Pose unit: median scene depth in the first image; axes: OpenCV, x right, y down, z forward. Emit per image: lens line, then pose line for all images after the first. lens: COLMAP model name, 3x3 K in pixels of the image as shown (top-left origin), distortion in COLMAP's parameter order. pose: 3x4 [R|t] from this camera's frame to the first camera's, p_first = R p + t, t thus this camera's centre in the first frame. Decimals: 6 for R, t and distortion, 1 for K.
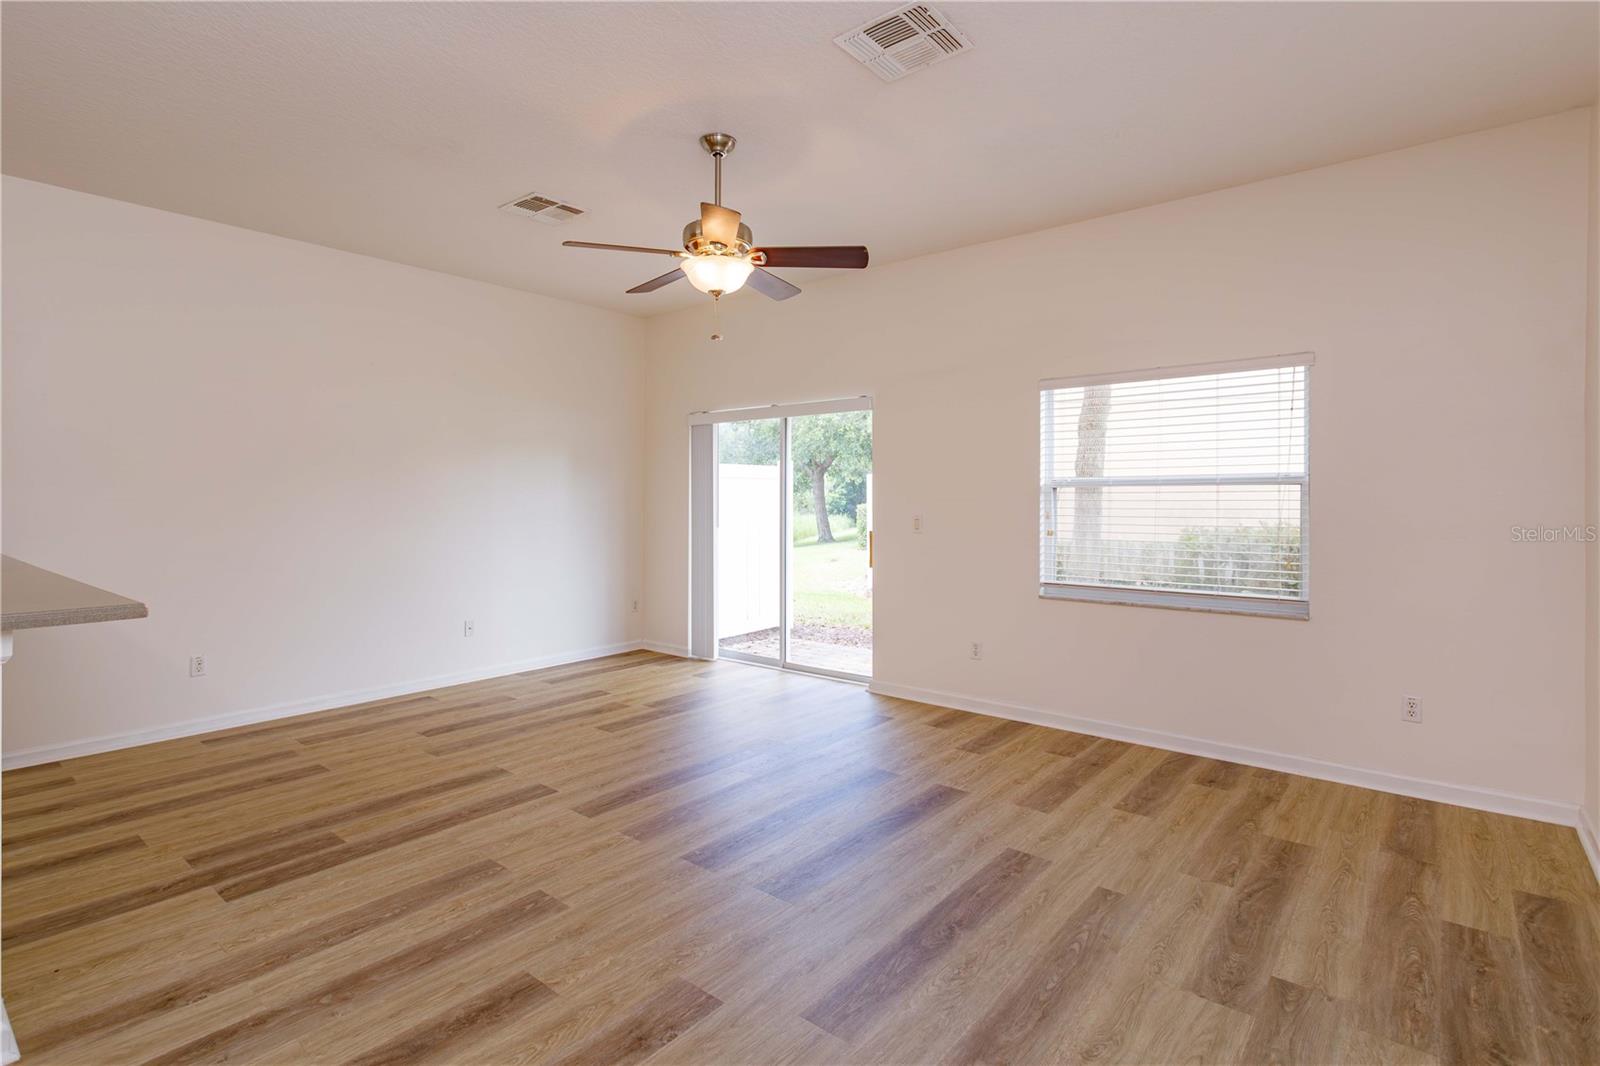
lens RADIAL K [[783.1, 0, 820.7], [0, 783.1, 495.5], [0, 0, 1]] dist [0.001663, 0.001727]
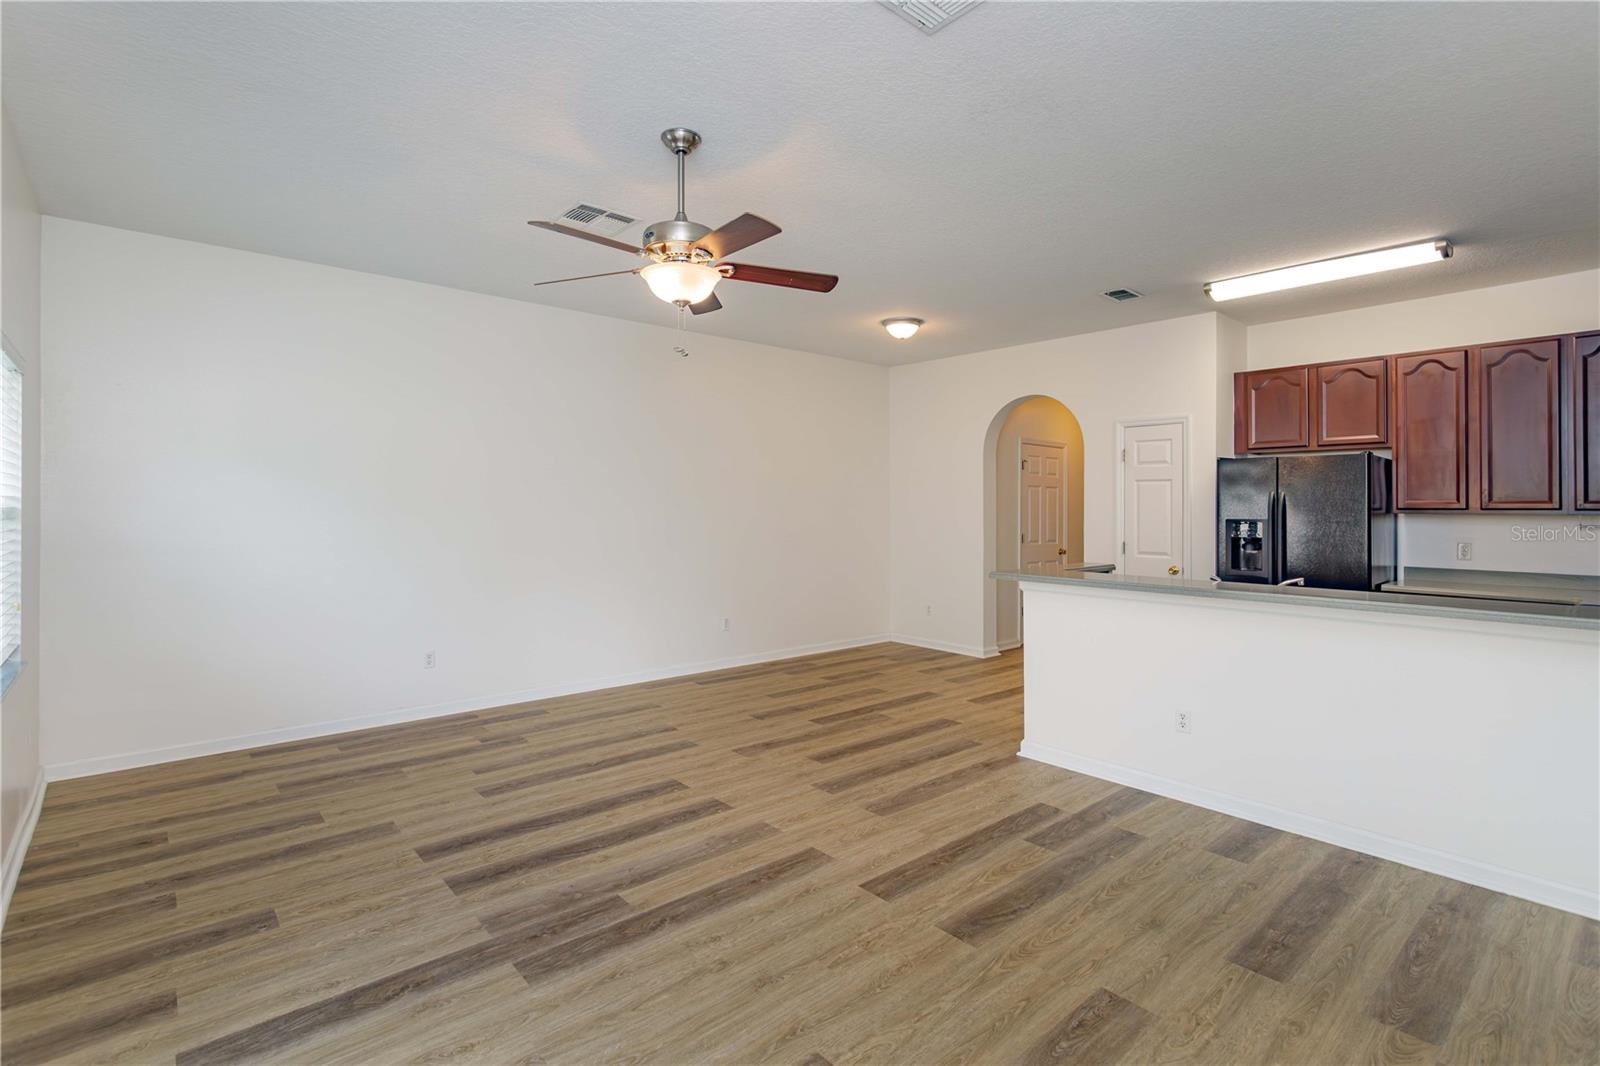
lens RADIAL K [[757.0, 0, 820.4], [0, 757.0, 486.2], [0, 0, 1]] dist [0.003004, 0.000302]
pose [[-0.985797, 0.003227, 0.167909, -0.455536], [-0.002197, 0.999482, -0.032110, -0.019857], [-0.167926, -0.032023, -0.985279, 1.912179]]
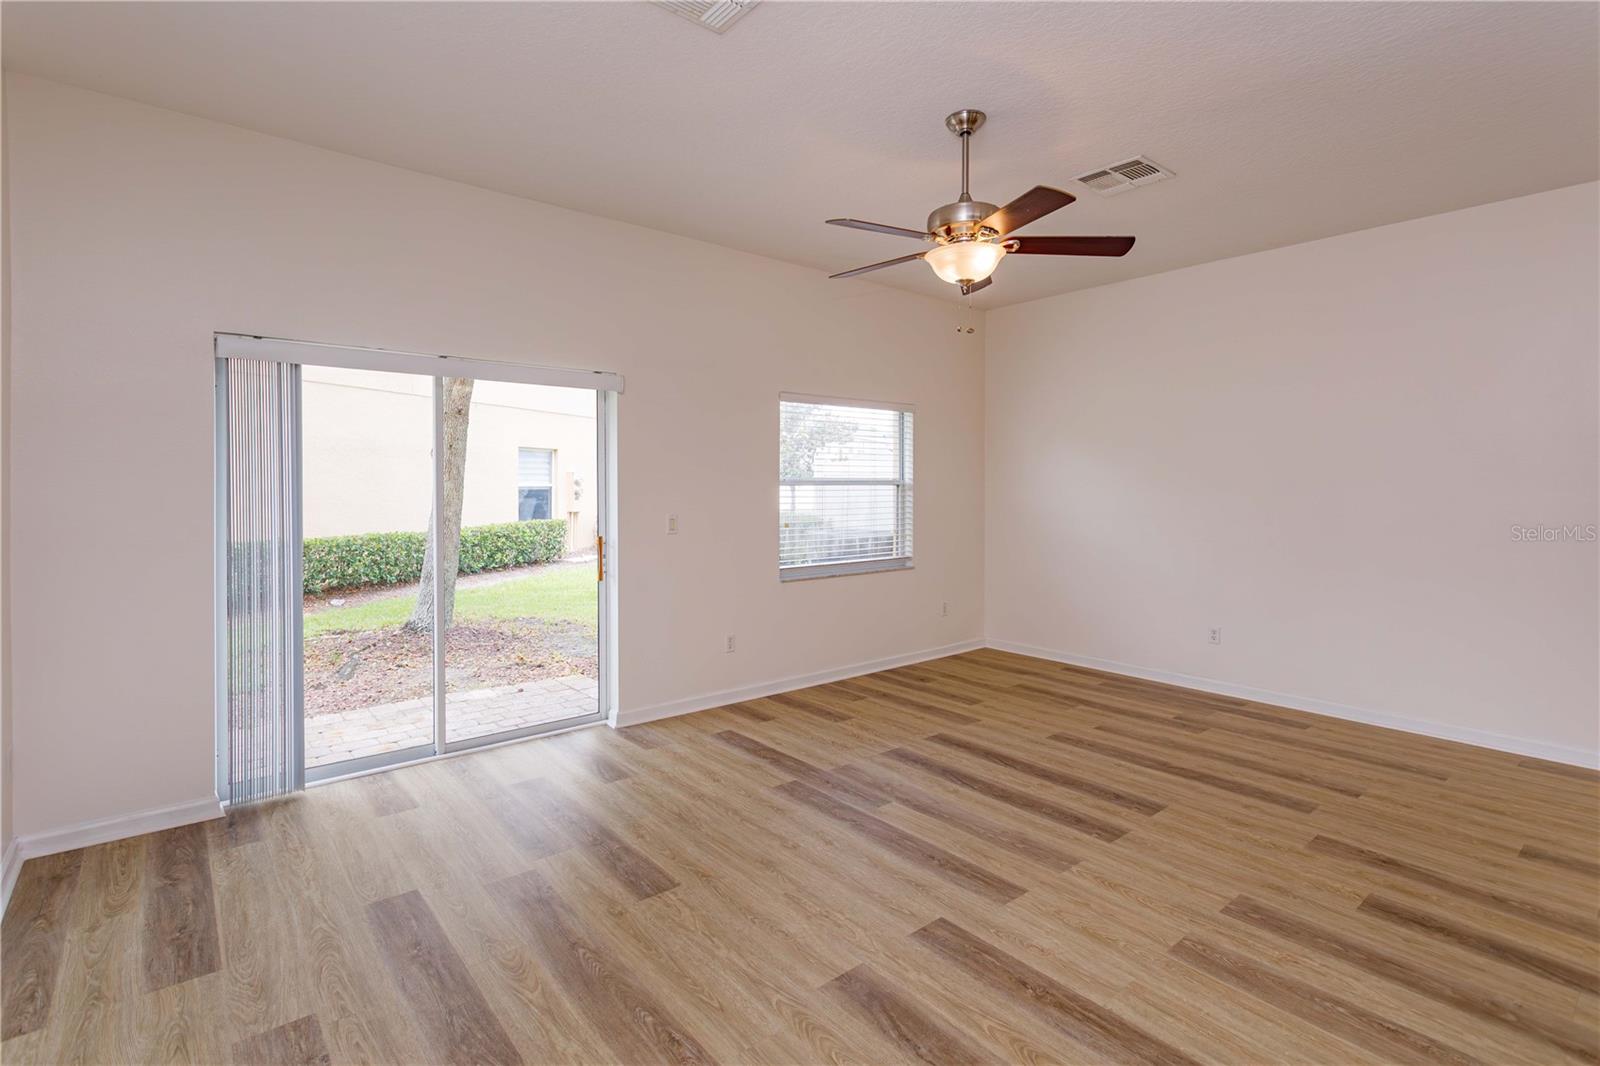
lens RADIAL K [[749.7, 0, 778.4], [0, 749.7, 495.9], [0, 0, 1]] dist [0.003791, -0.000947]
pose [[0.213562, -0.011753, 0.976859, -1.084857], [-0.004304, 0.999907, 0.012971, -0.013308], [-0.976920, -0.006975, 0.213491, 1.058448]]
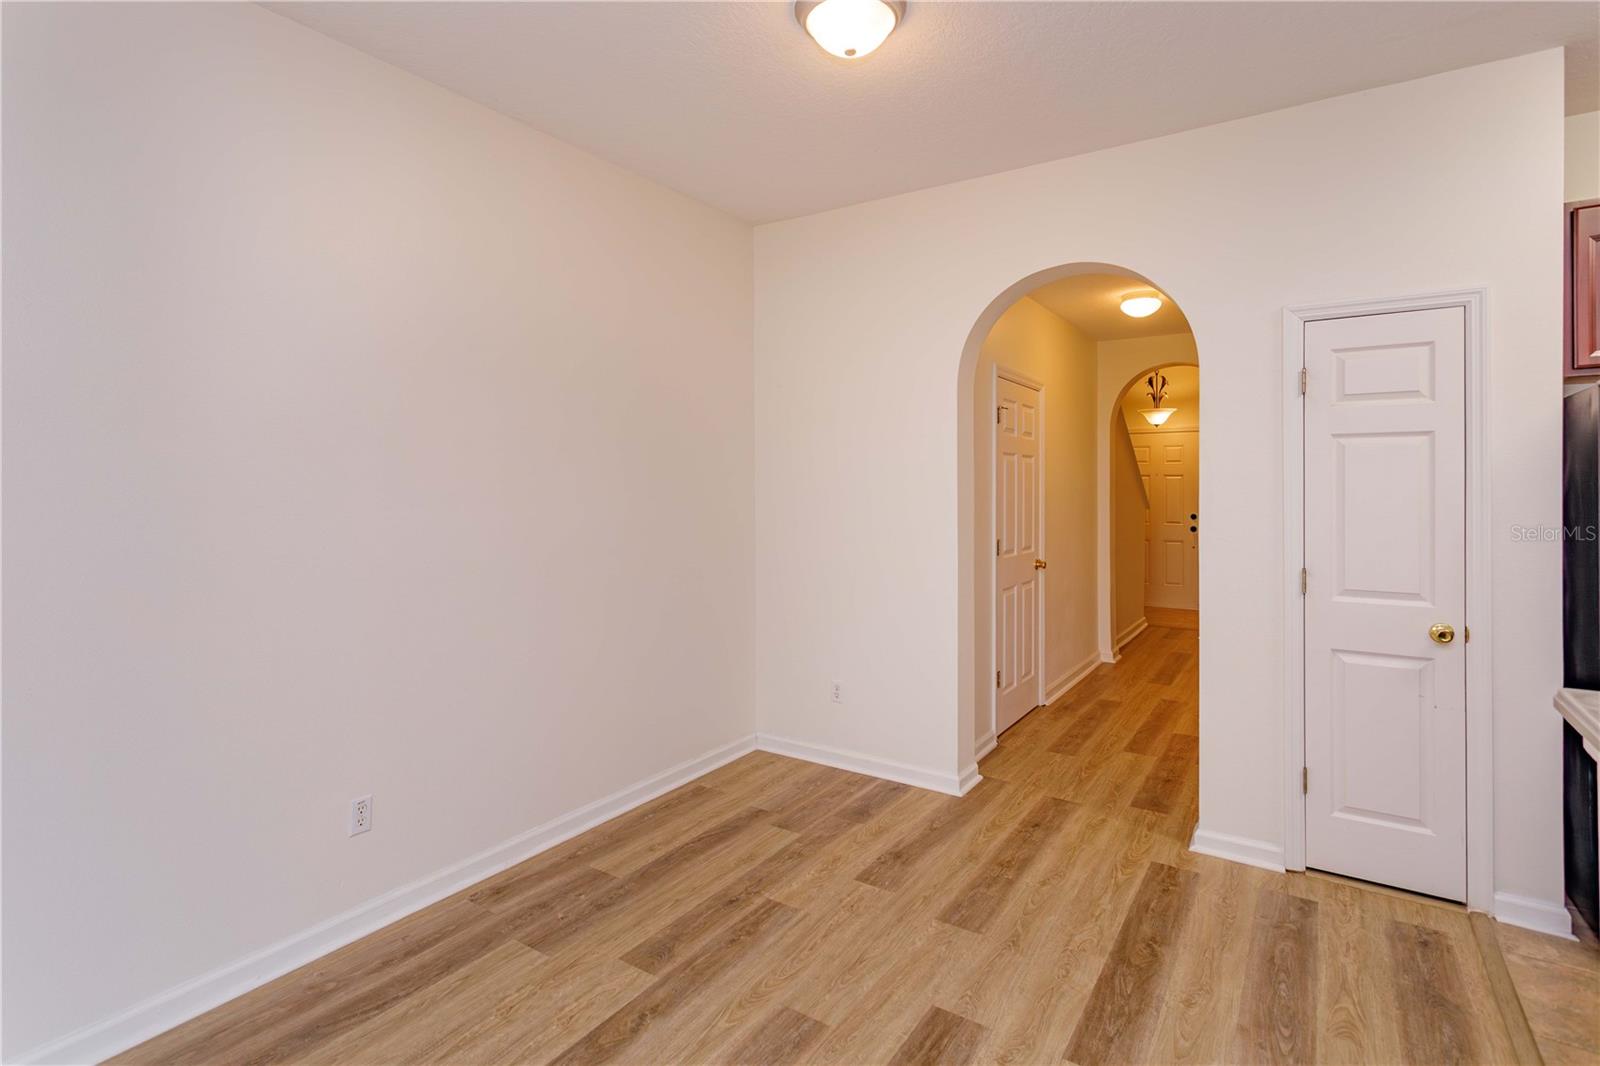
lens RADIAL K [[757.0, 0, 820.4], [0, 757.0, 486.2], [0, 0, 1]] dist [0.003004, 0.000302]
pose [[-0.993832, 0.007194, -0.110665, -0.239658], [0.007202, 0.999974, 0.000323, -0.042531], [0.110664, -0.000476, -0.993858, 0.754726]]
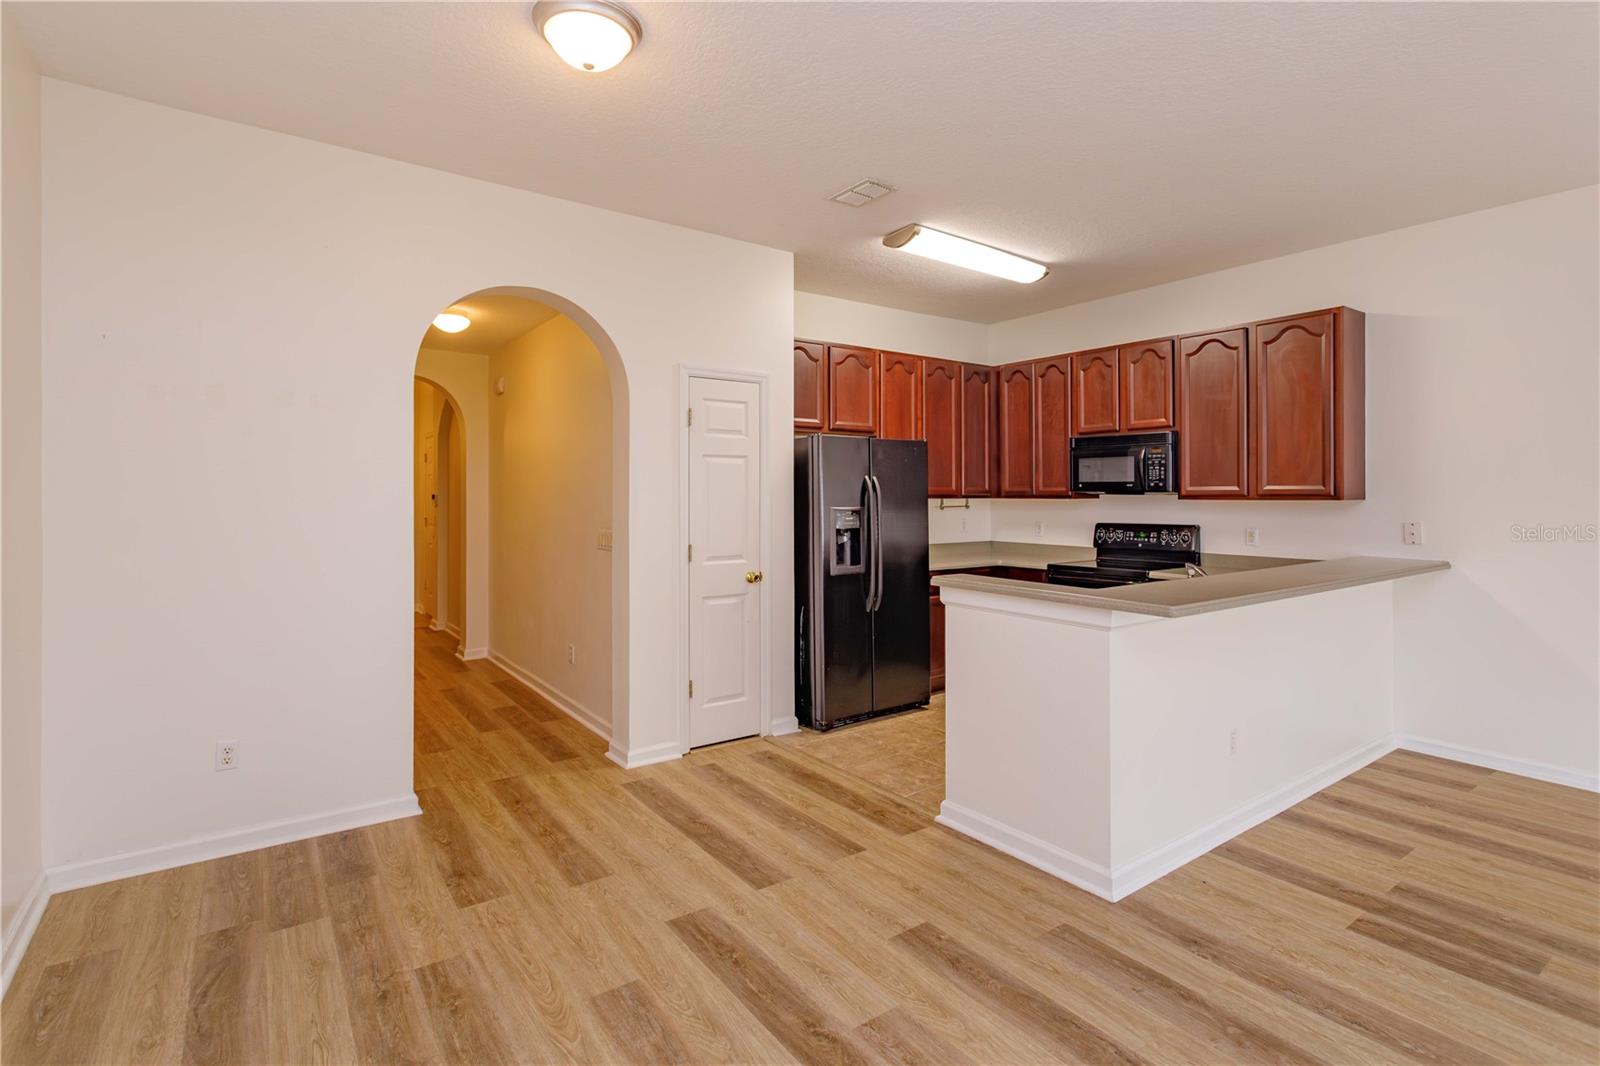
lens RADIAL K [[754.5, 0, 768.5], [0, 754.5, 502.2], [0, 0, 1]] dist [-0.000255, -0.000833]
pose [[-0.290773, 0.013065, -0.956703, 0.287302], [0.001654, 0.999912, 0.013153, -0.031171], [0.956791, 0.002242, -0.290769, 0.441597]]
